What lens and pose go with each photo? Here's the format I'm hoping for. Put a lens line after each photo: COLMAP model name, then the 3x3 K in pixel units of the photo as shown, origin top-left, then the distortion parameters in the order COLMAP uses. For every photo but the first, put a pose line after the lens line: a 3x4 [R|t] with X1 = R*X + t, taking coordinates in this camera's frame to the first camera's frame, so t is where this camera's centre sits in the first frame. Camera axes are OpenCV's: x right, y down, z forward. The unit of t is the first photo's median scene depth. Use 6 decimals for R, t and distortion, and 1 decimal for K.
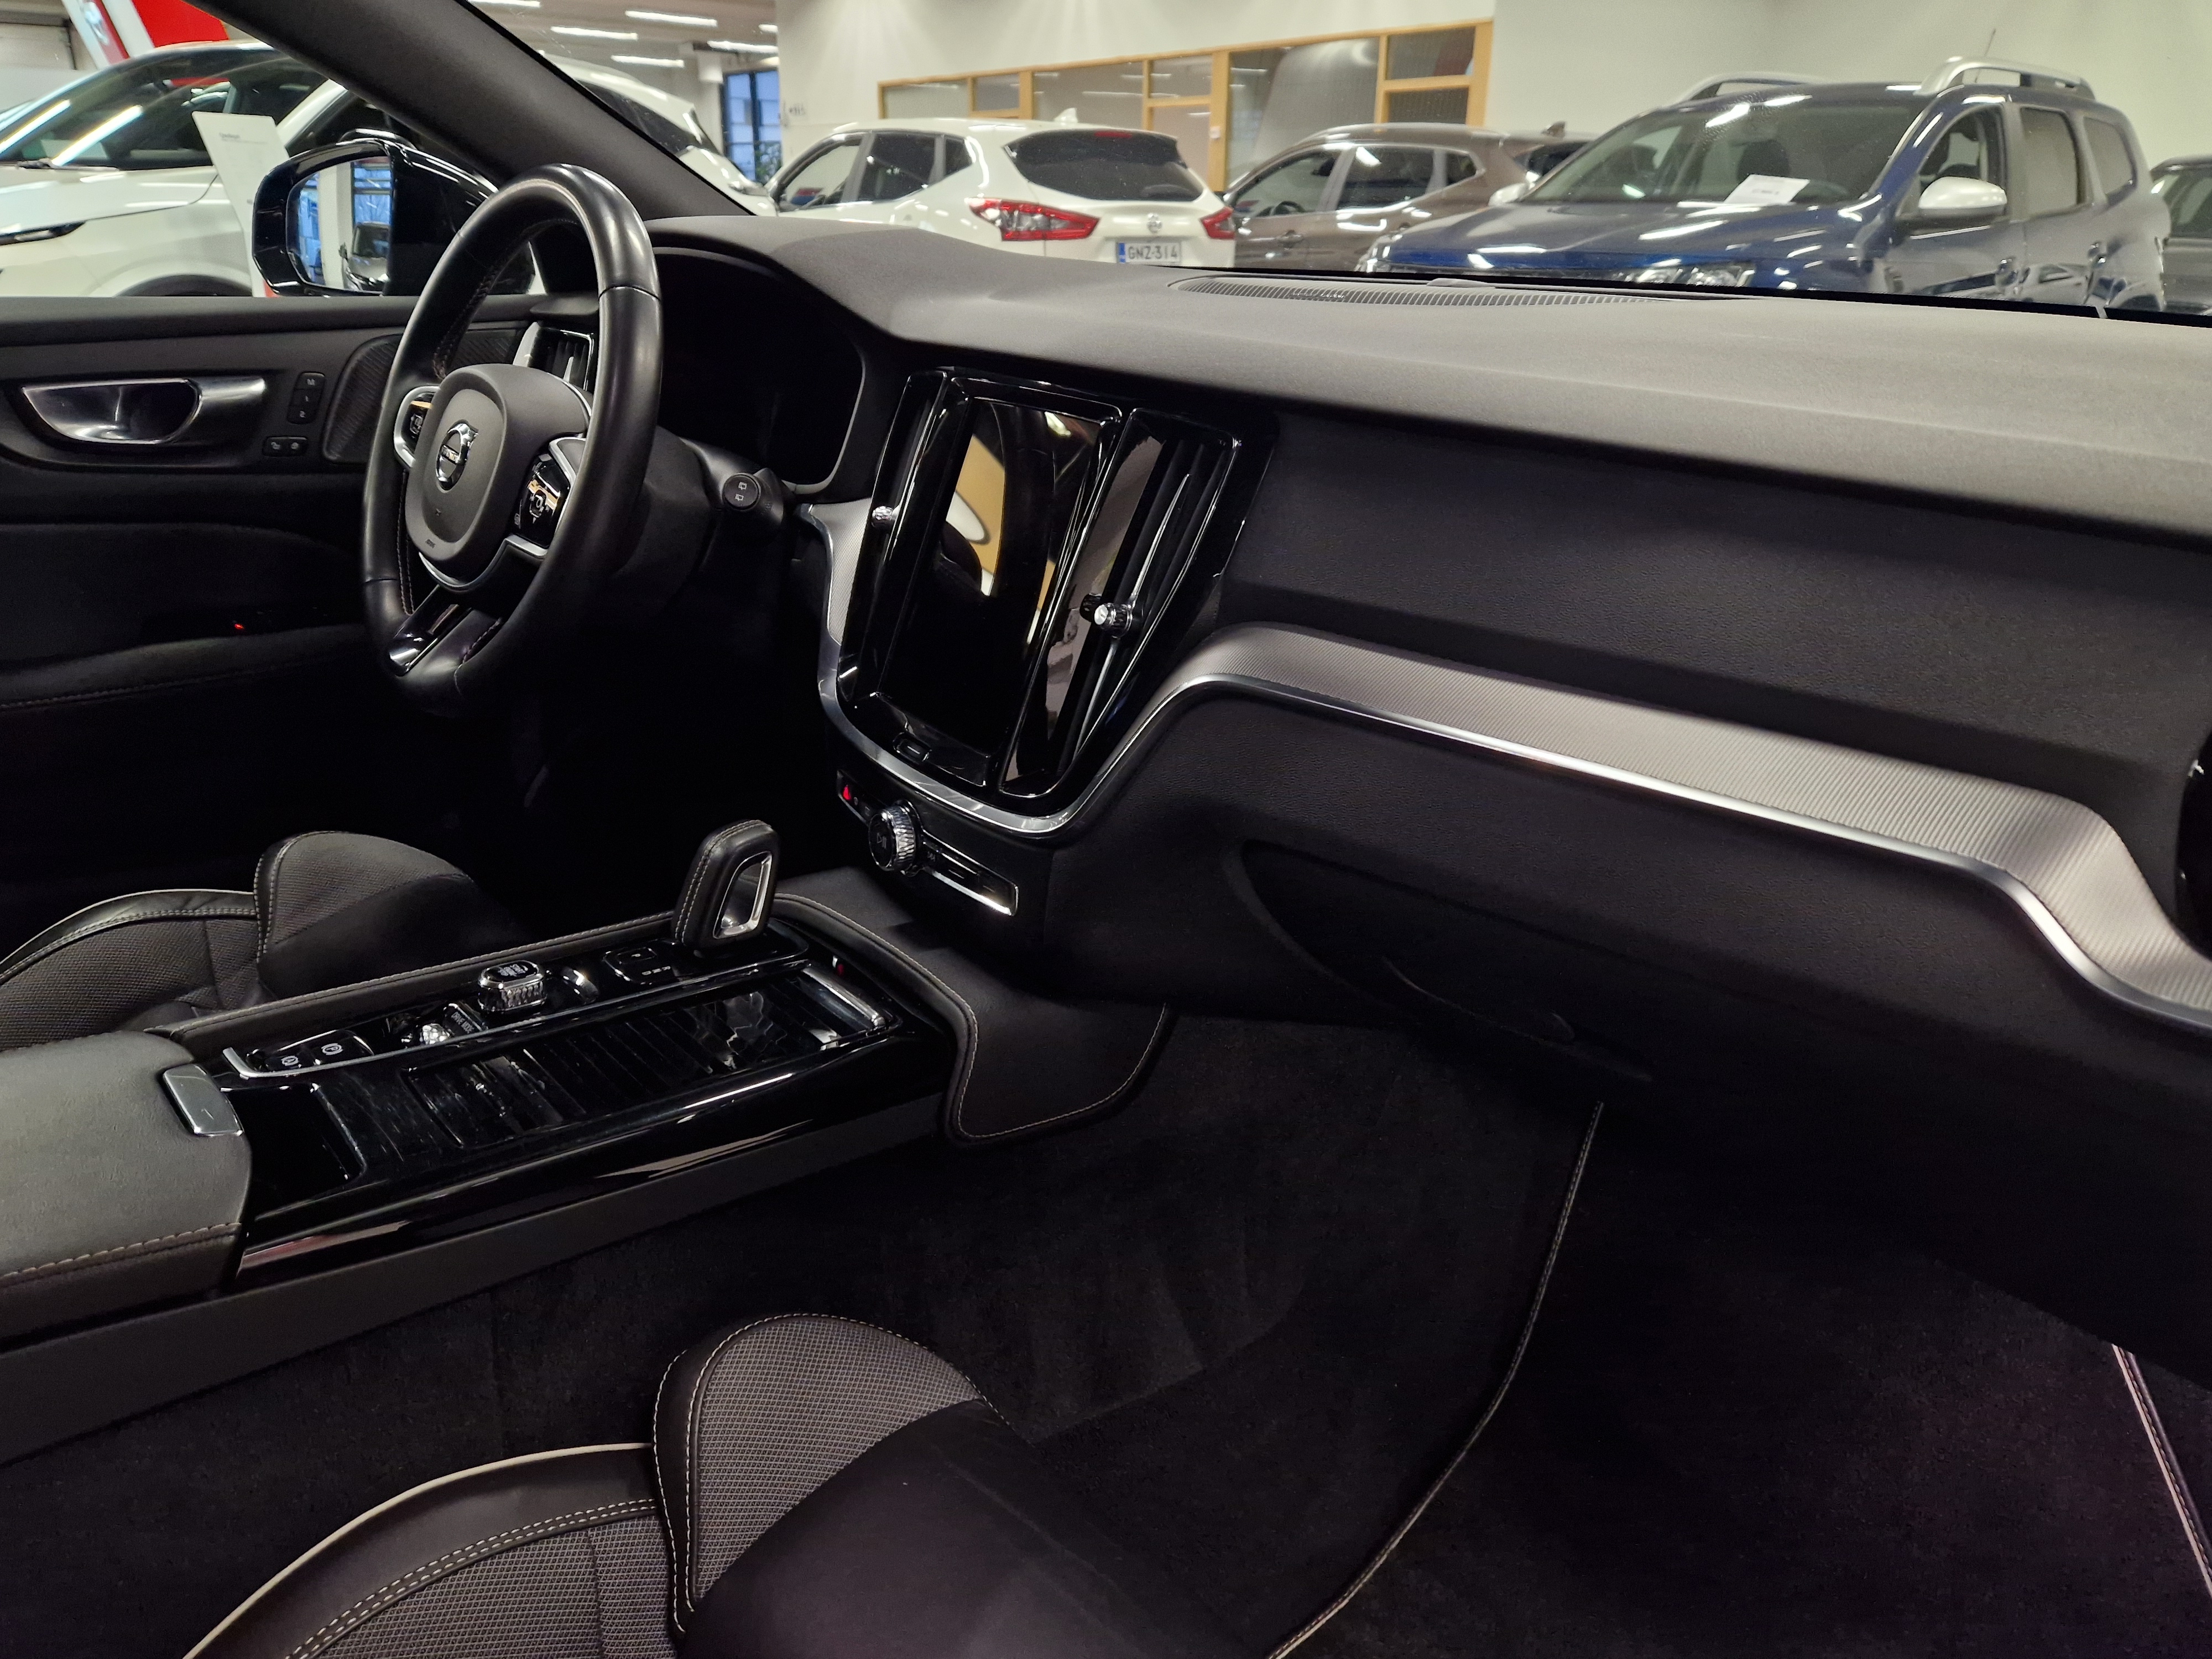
lens RADIAL K [[1550.7, 0, 1090.5], [0, 1550.7, 828.2], [0, 0, 1]] dist [0.073264, -0.061801]
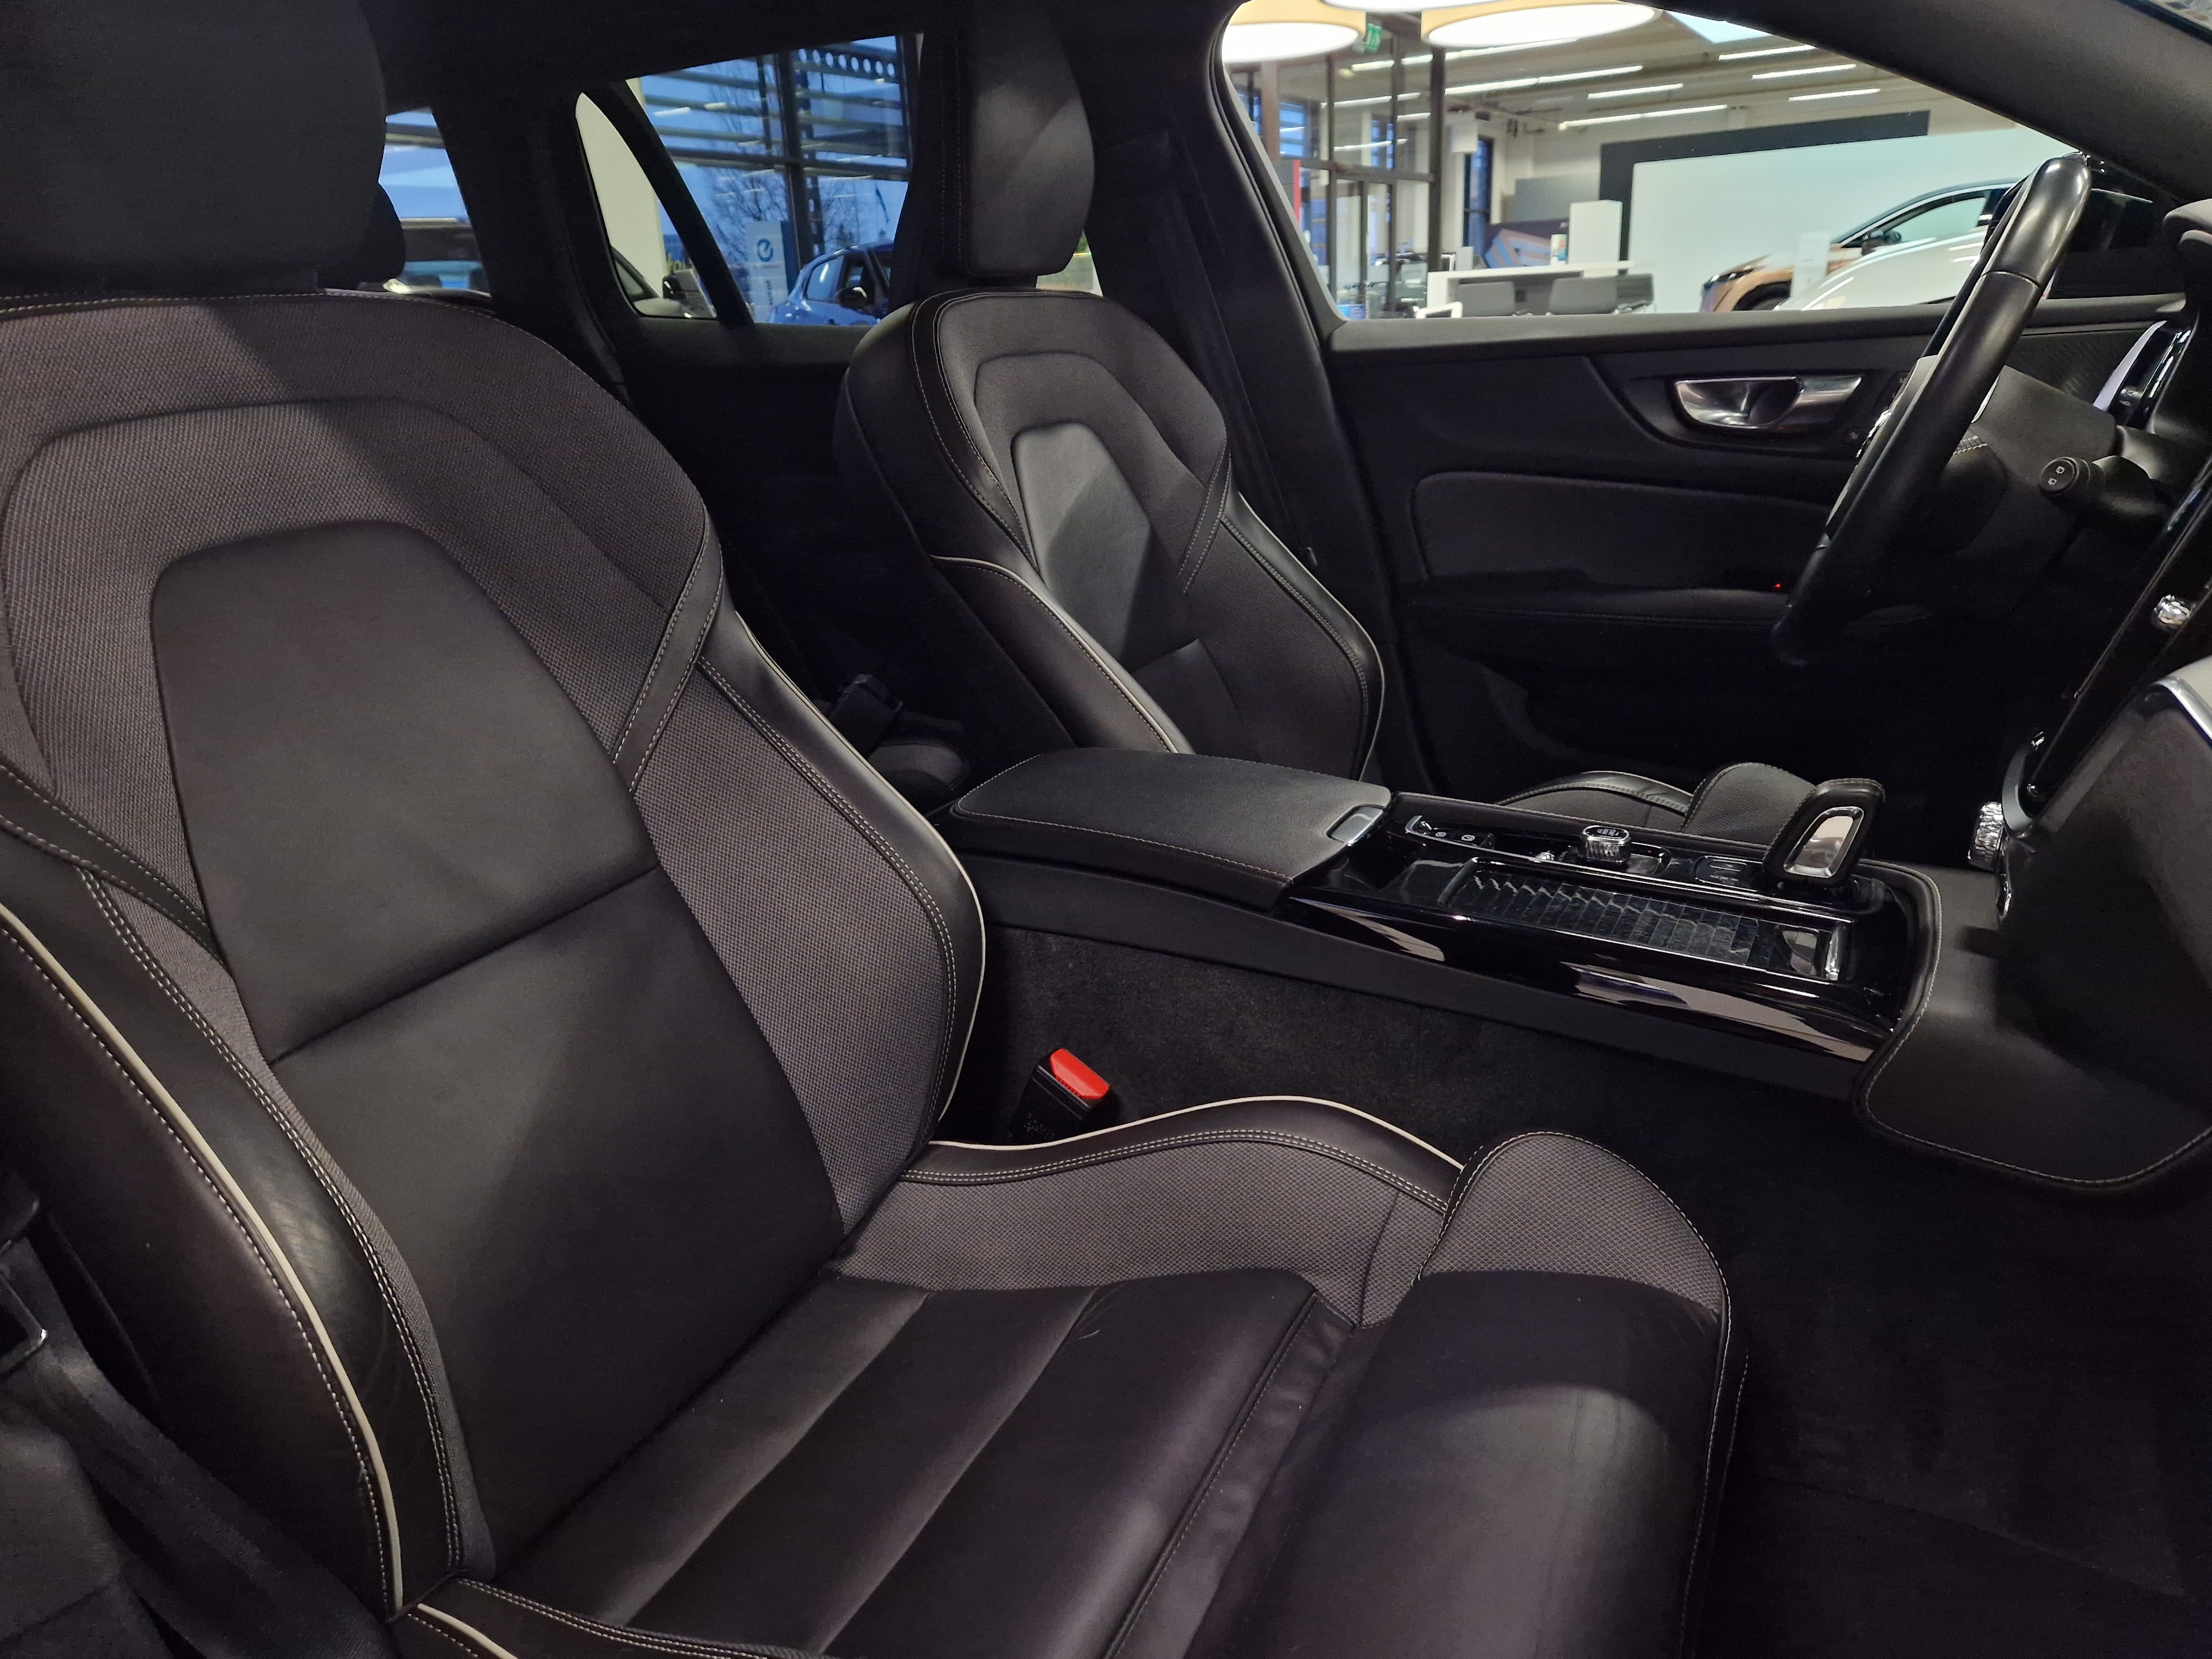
lens RADIAL K [[1550.7, 0, 1090.5], [0, 1550.7, 828.2], [0, 0, 1]] dist [0.073264, -0.061801]
pose [[0.396111, 0.265229, -0.879062, 0.366340], [-0.277194, 0.947247, 0.160896, -0.001009], [0.875363, 0.179938, 0.448734, 0.049207]]
